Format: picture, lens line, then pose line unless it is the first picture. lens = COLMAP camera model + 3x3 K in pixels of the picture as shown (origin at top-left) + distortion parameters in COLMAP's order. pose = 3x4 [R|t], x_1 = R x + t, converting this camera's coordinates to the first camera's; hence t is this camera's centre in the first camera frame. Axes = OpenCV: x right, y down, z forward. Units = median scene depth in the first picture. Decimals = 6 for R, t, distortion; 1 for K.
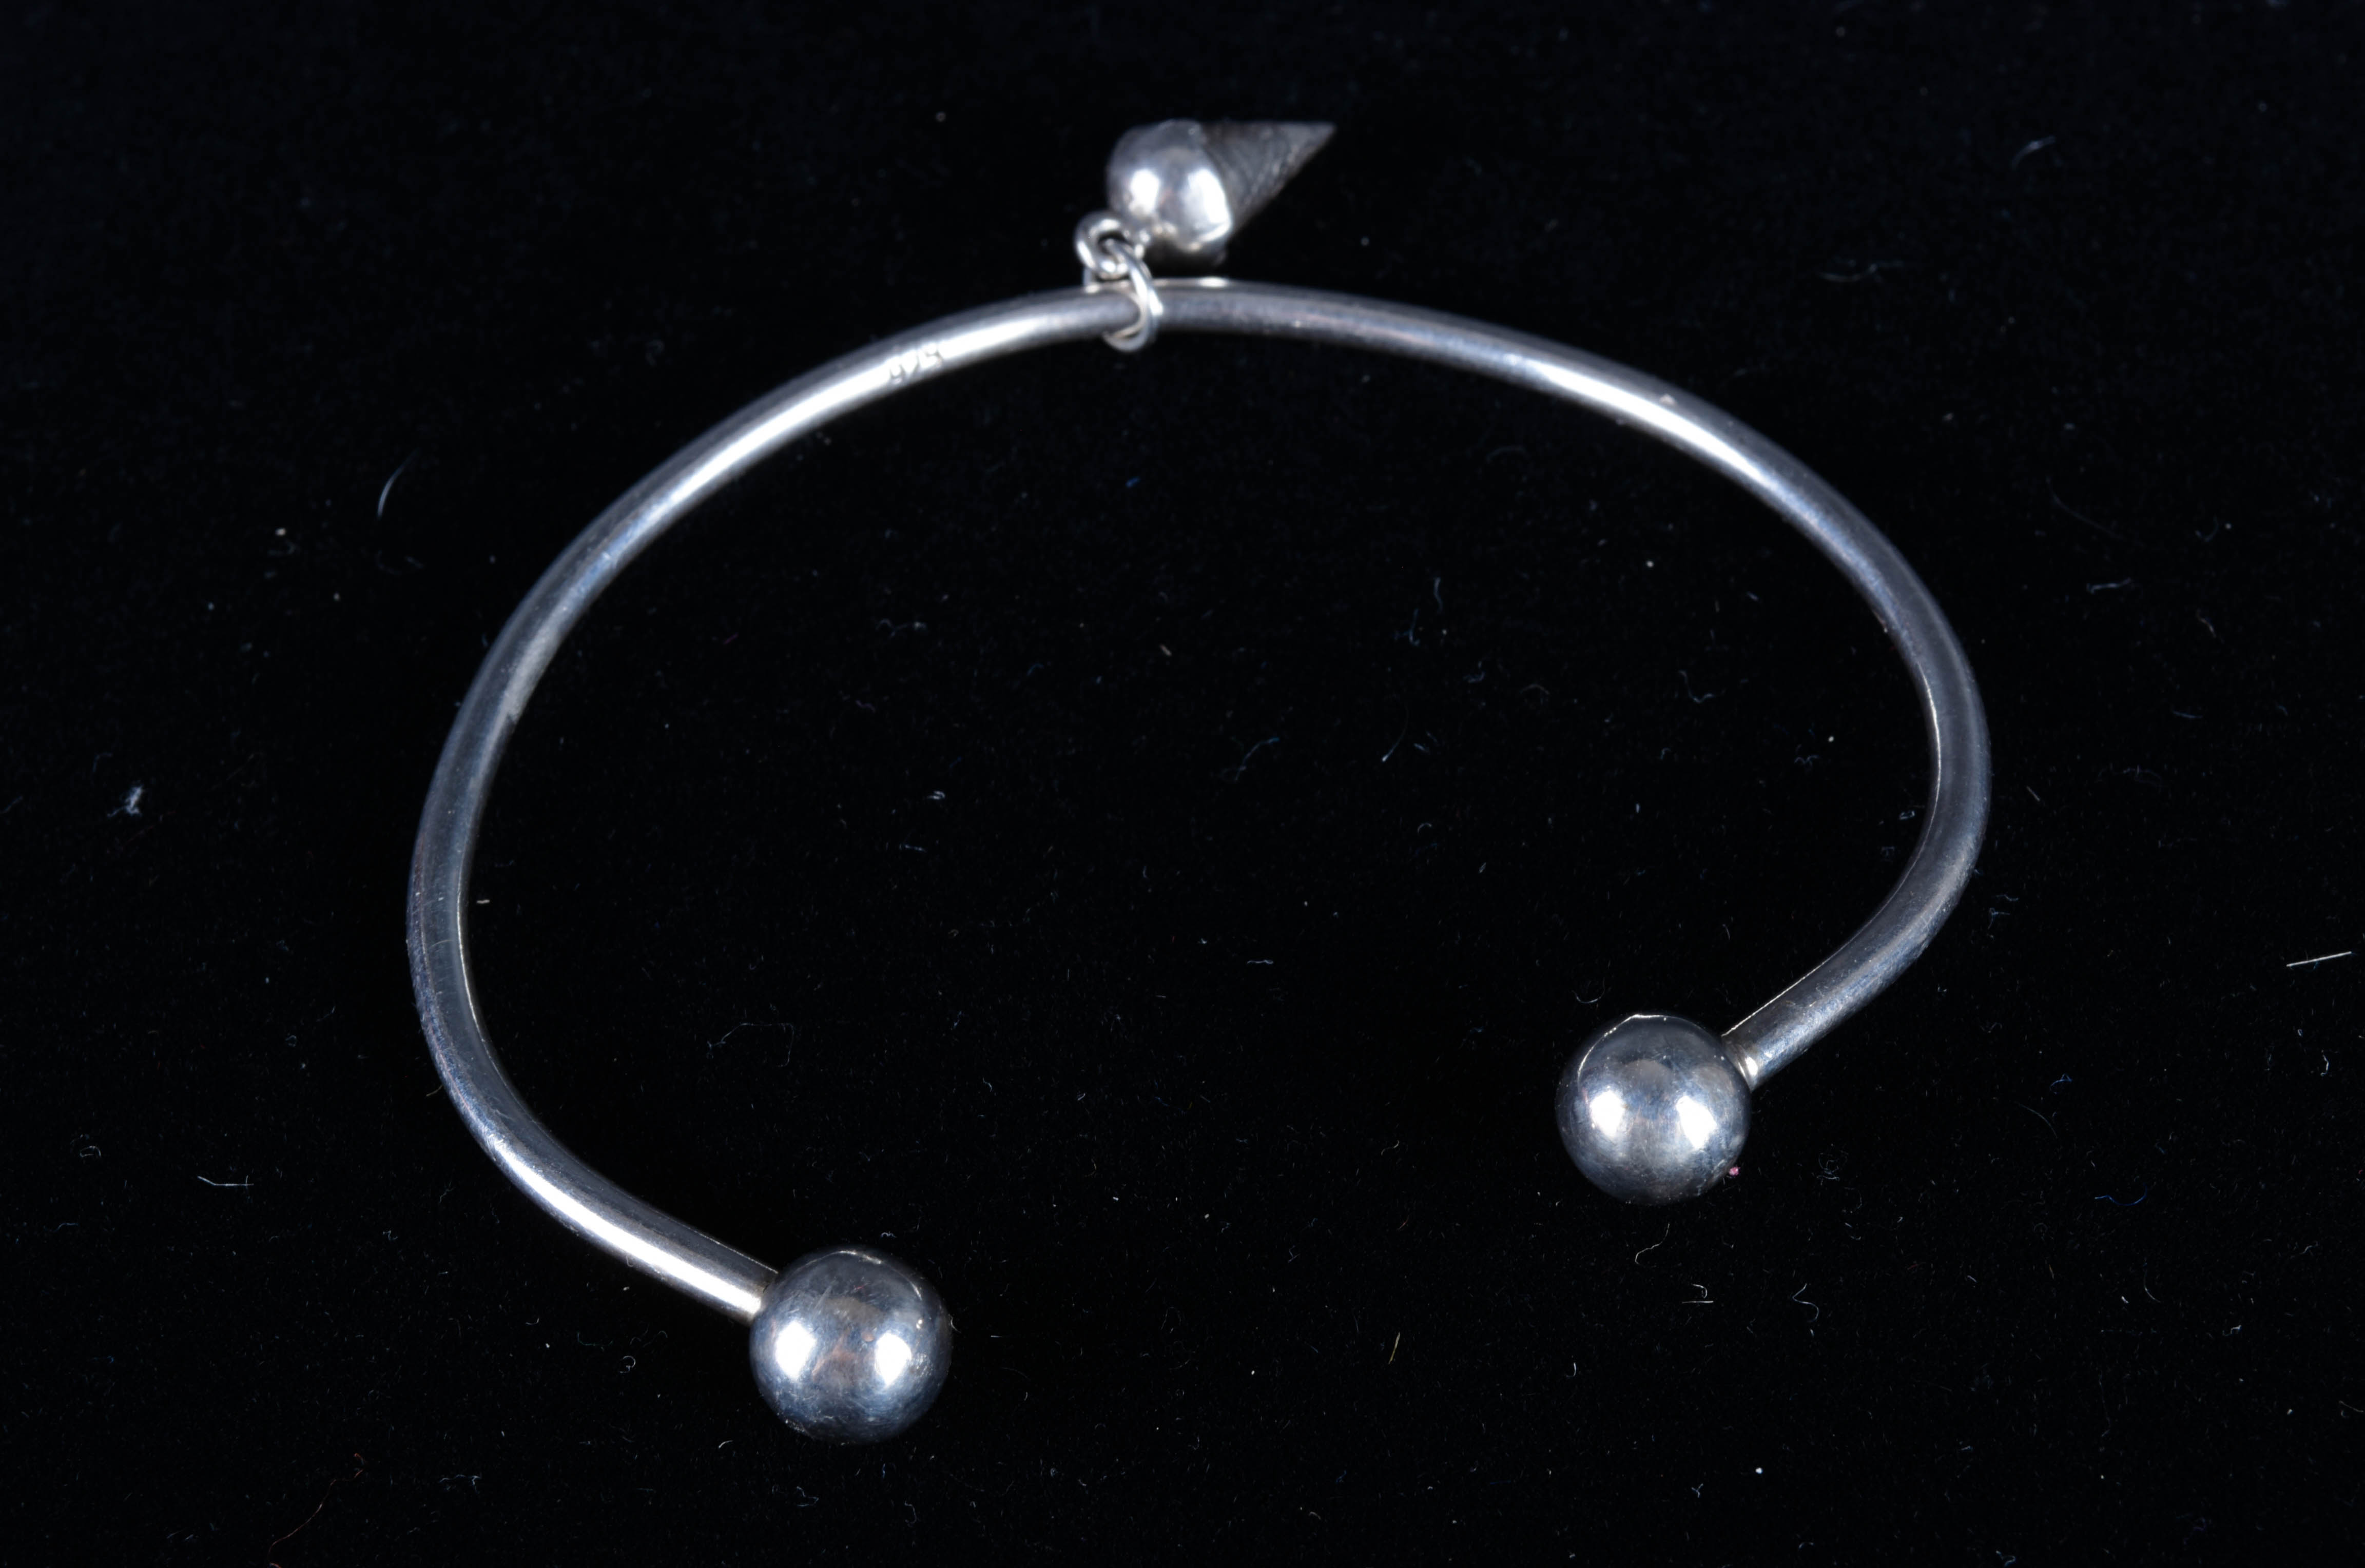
lens RADIAL K [[3960.2, 0, 1182.0], [0, 3960.2, 761.5], [0, 0, 1]] dist [-0.020489, 0.000000]
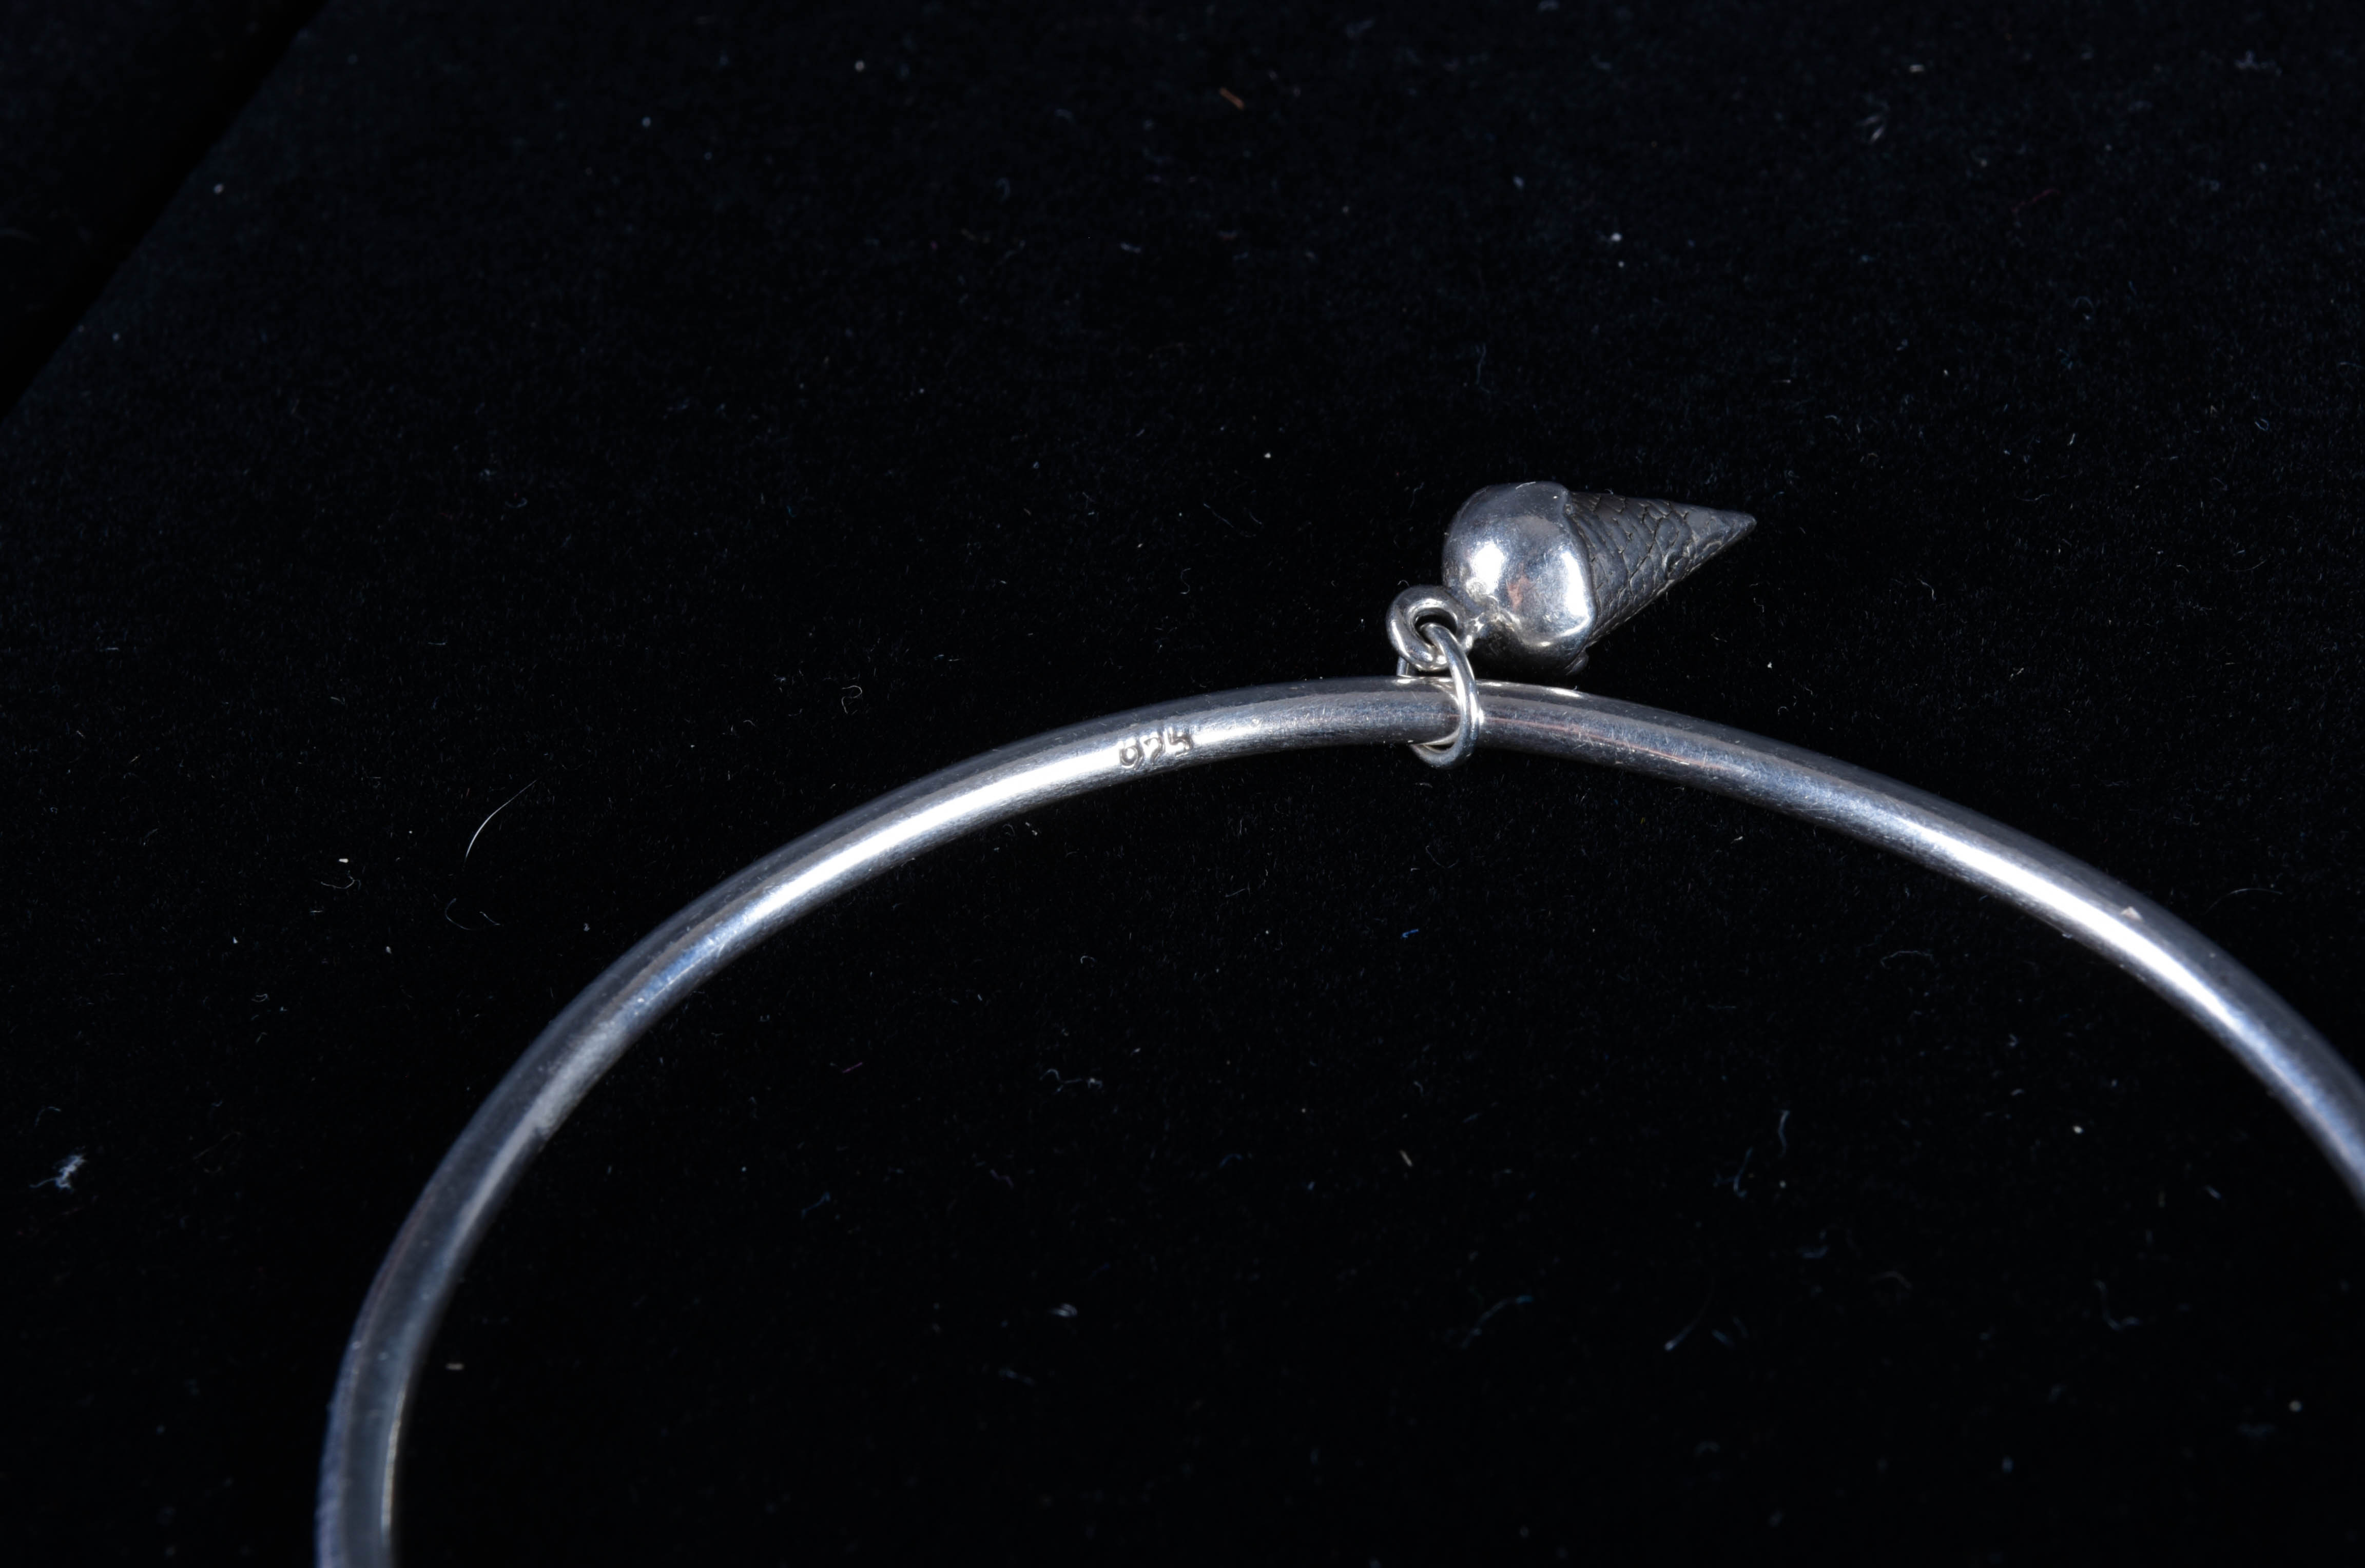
lens RADIAL K [[3960.2, 0, 1216.2], [0, 3960.2, 788.5], [0, 0, 1]] dist [-0.020489, 0.000000]
pose [[0.980897, 0.119836, -0.153232, 0.066227], [-0.136376, 0.985351, -0.102394, -0.015311], [0.138716, 0.121335, 0.982871, 0.248324]]
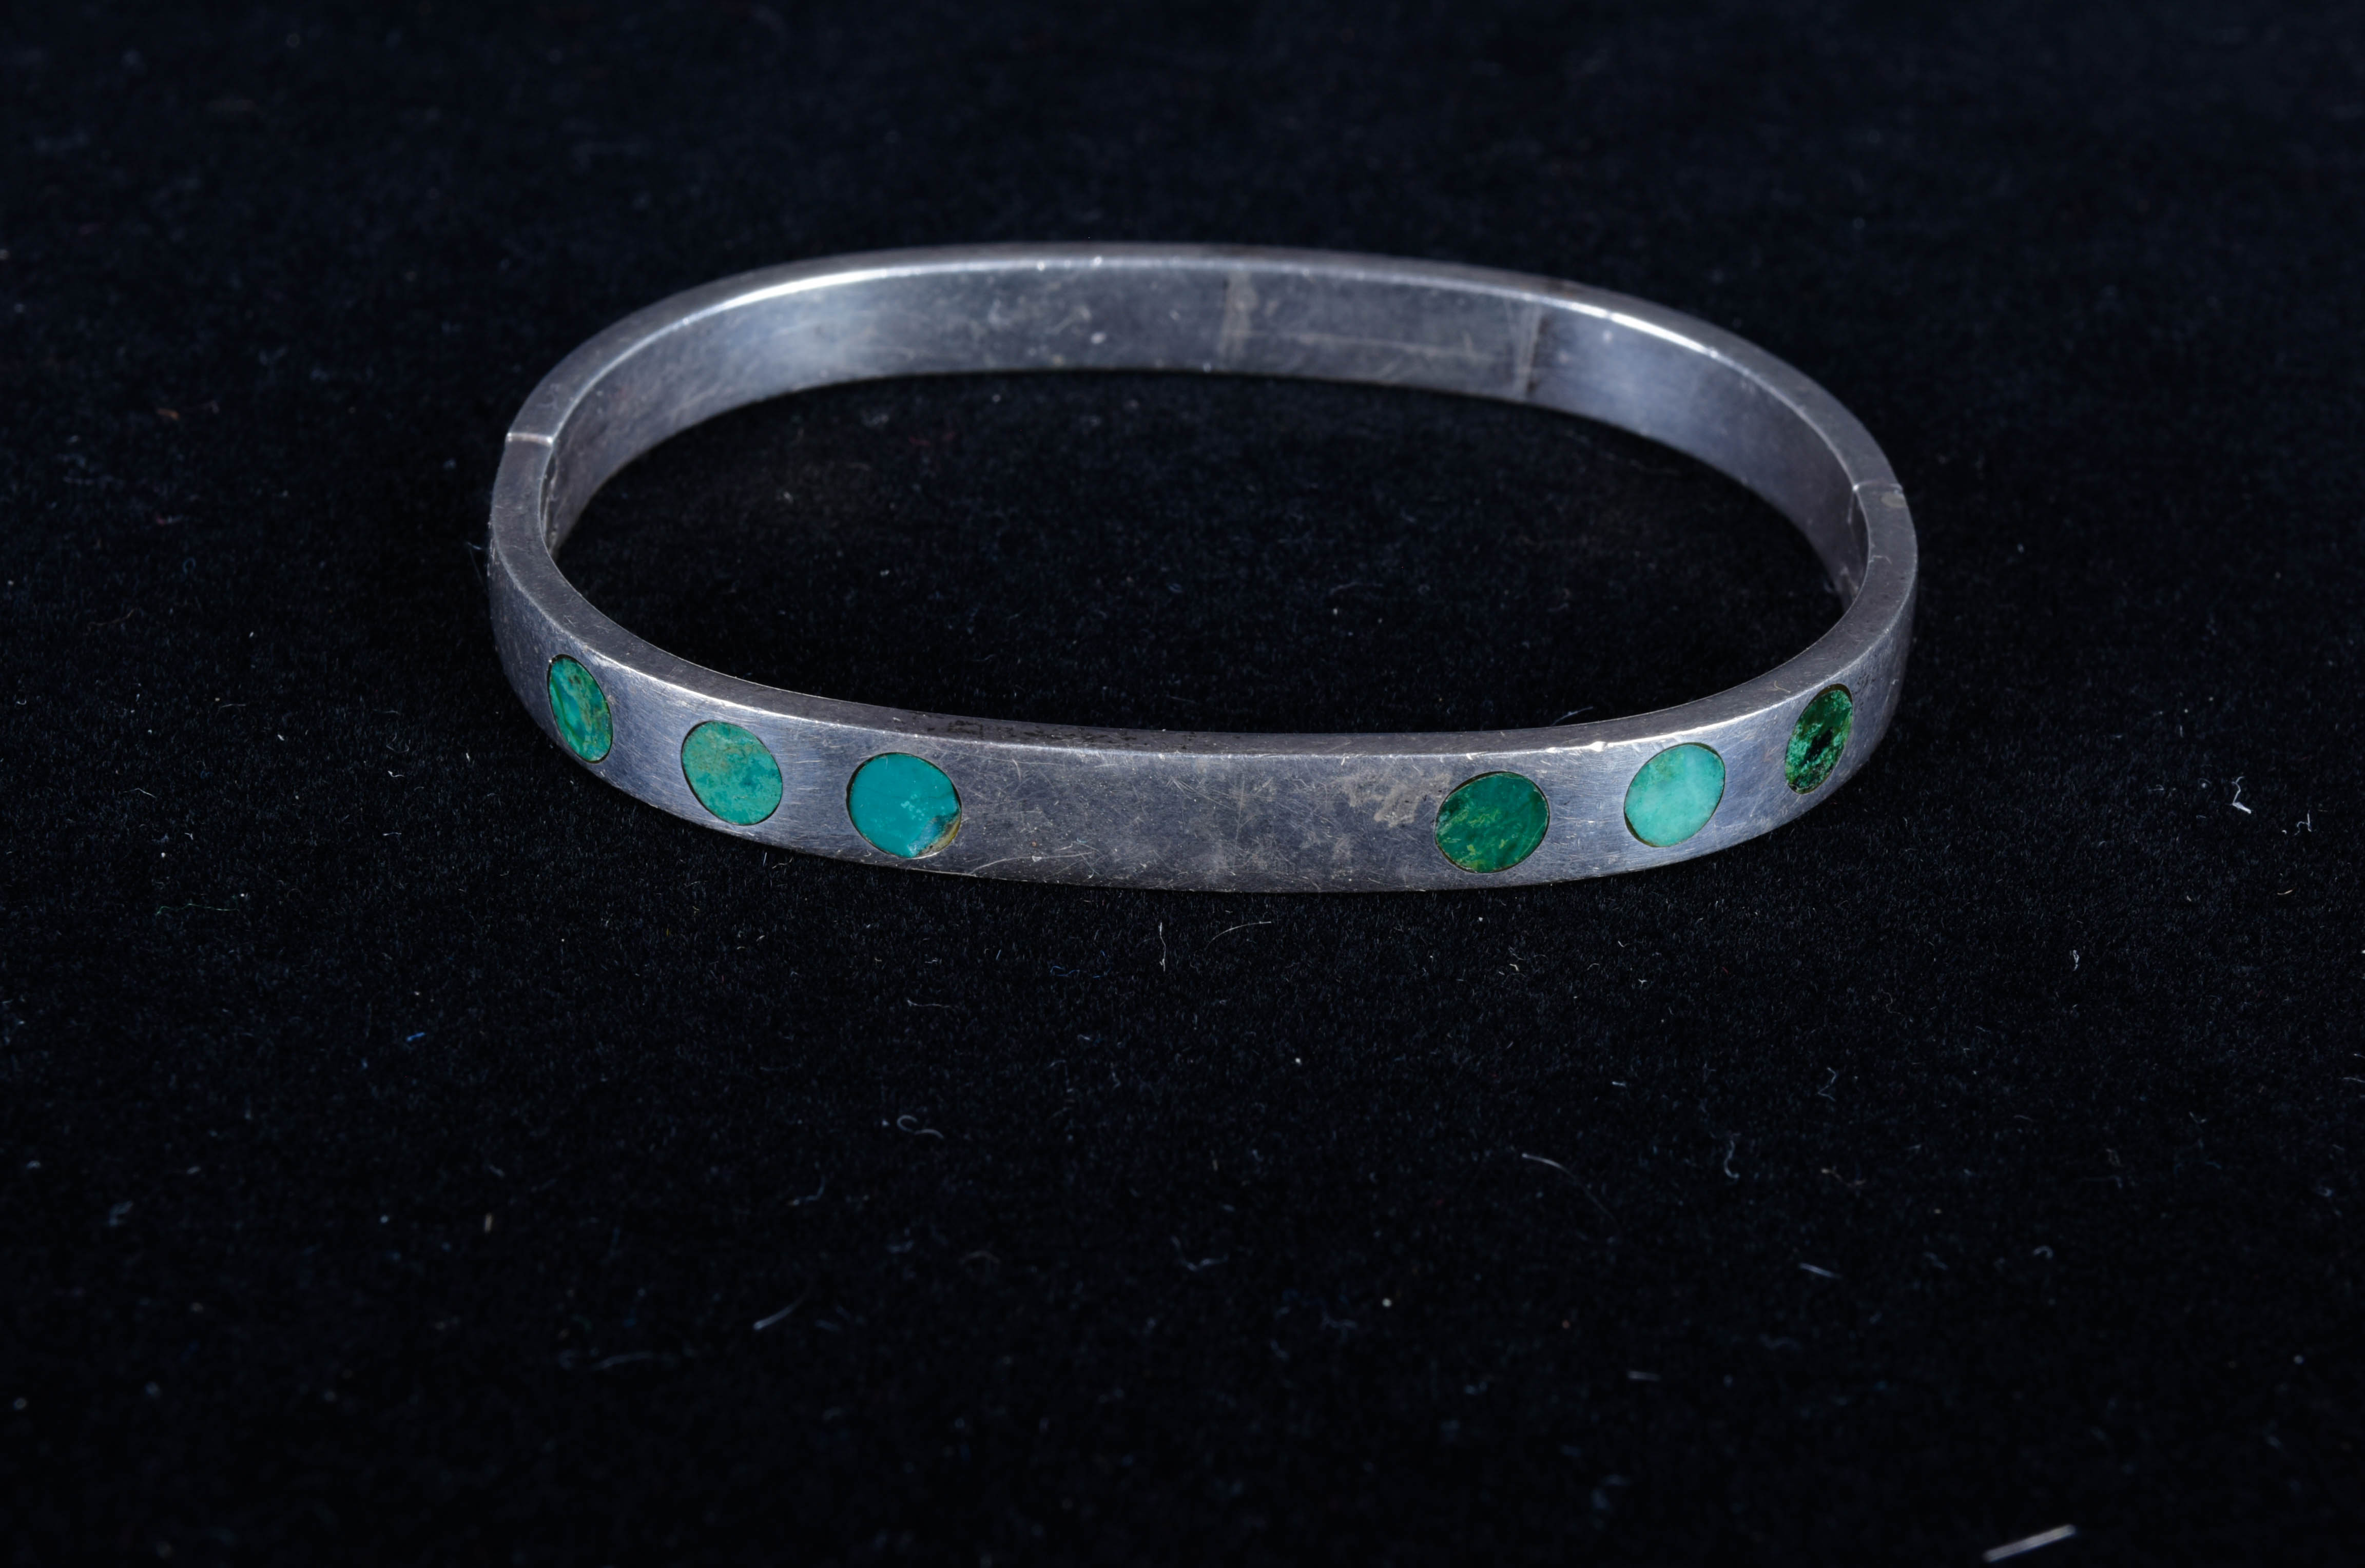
lens RADIAL K [[3960.2, 0, 1167.2], [0, 3960.2, 823.4], [0, 0, 1]] dist [-0.020489, 0.000000]
pose [[0.991863, 0.010912, 0.126840, 0.026936], [0.029958, 0.948336, -0.315850, 0.139865], [-0.123734, 0.317080, 0.940293, 0.250756]]
